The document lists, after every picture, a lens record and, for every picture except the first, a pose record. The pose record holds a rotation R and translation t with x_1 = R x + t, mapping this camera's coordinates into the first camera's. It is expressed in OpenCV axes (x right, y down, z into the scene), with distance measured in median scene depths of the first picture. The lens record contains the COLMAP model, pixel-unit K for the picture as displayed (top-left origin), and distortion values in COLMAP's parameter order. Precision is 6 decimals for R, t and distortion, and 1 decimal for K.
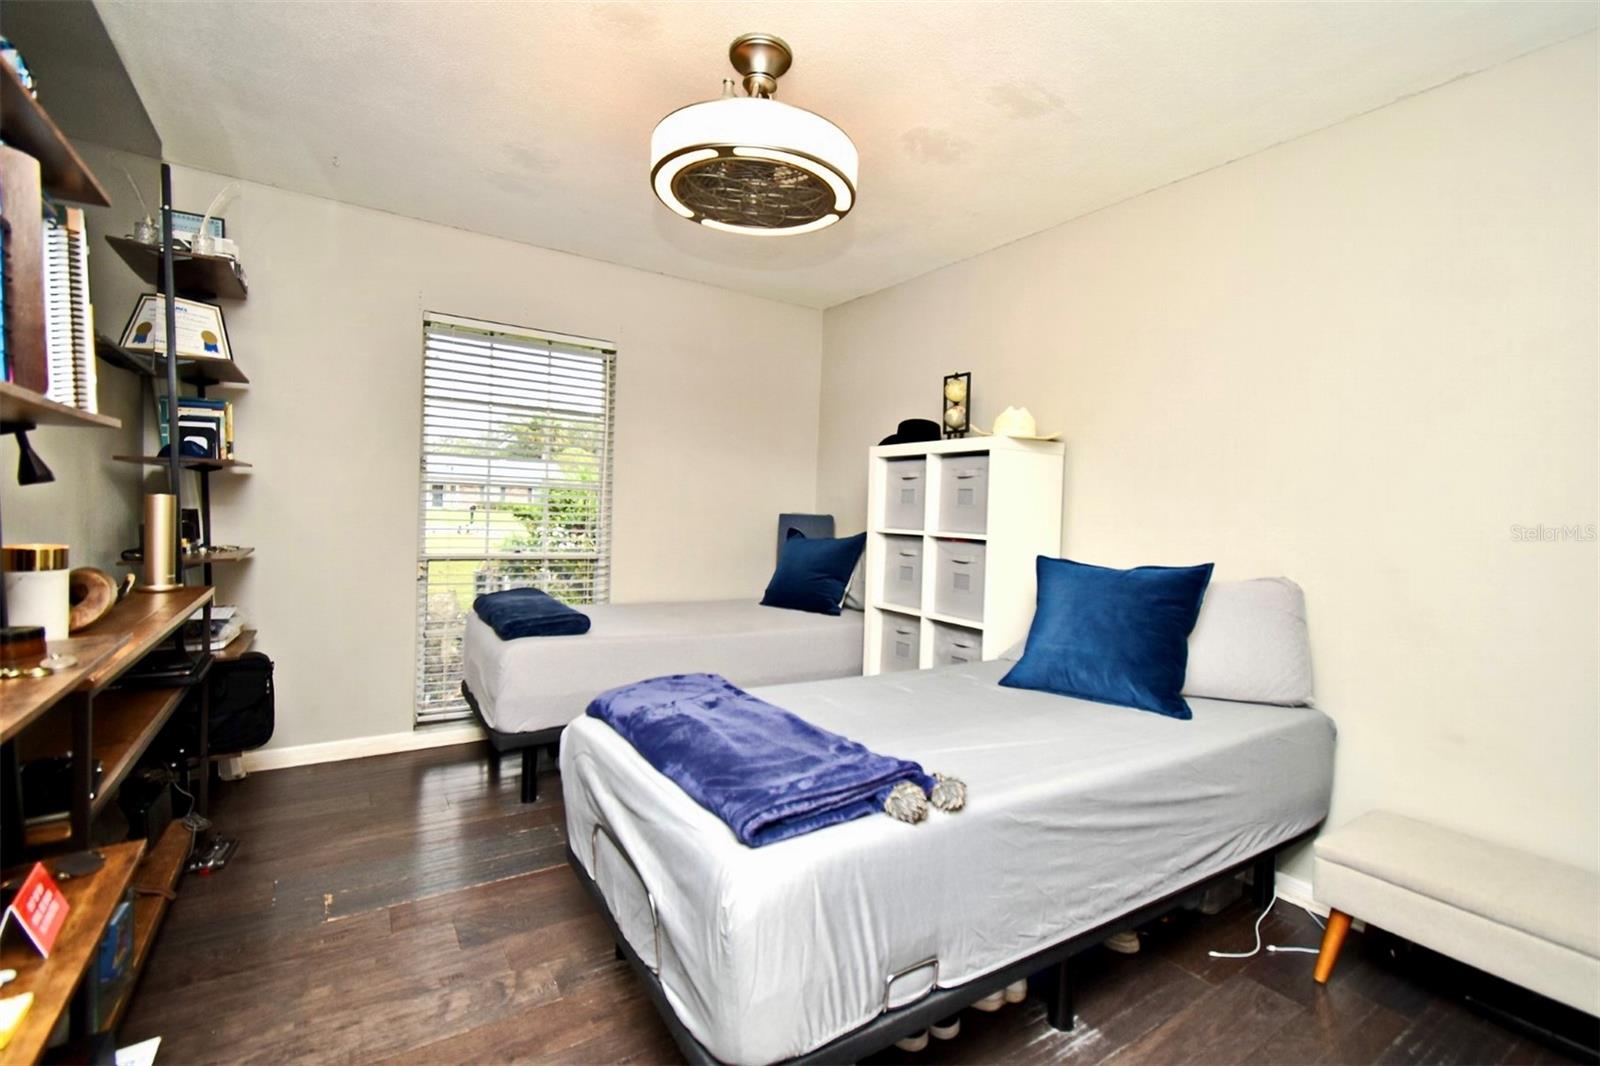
lens RADIAL K [[702.8, 0, 800.0], [0, 702.8, 533.0], [0, 0, 1]] dist [0.000223, 0.000020]
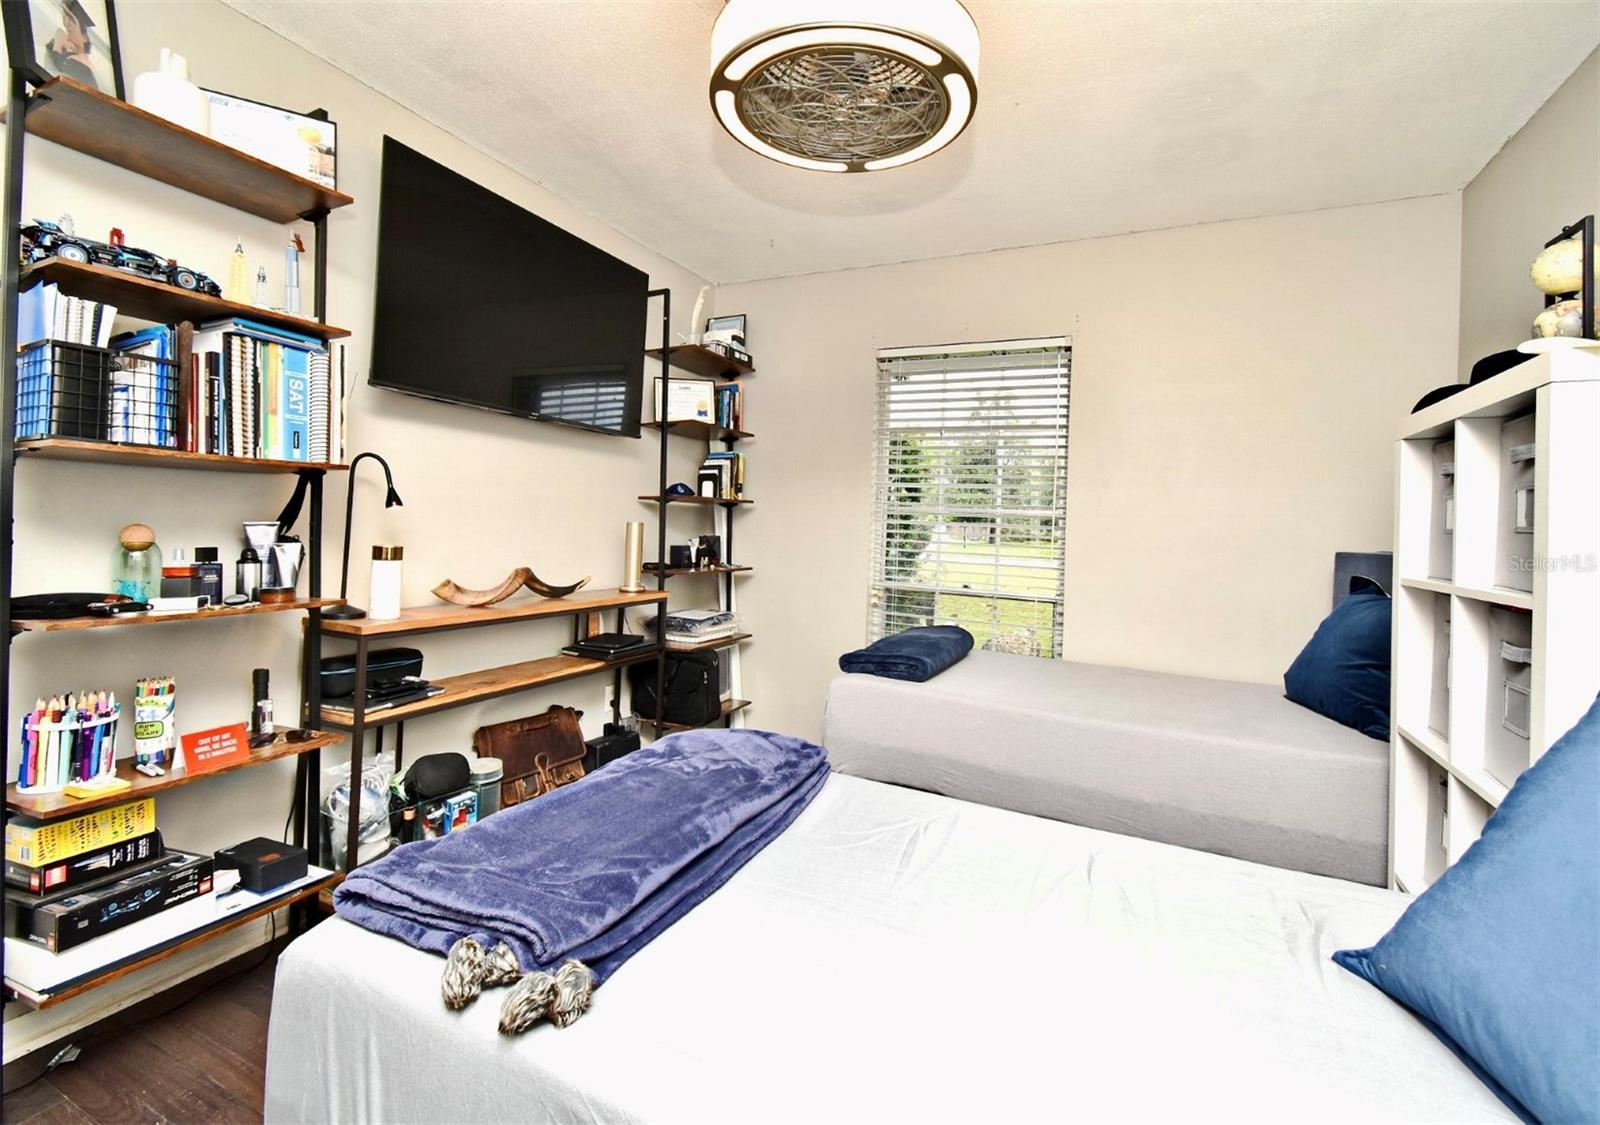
lens RADIAL K [[734.5, 0, 797.8], [0, 734.5, 528.0], [0, 0, 1]] dist [0.000921, -0.000082]
pose [[0.517334, -0.007831, -0.855748, 0.379771], [-0.048380, 0.998091, -0.038381, -0.001802], [0.854415, 0.061257, 0.515968, 0.384556]]
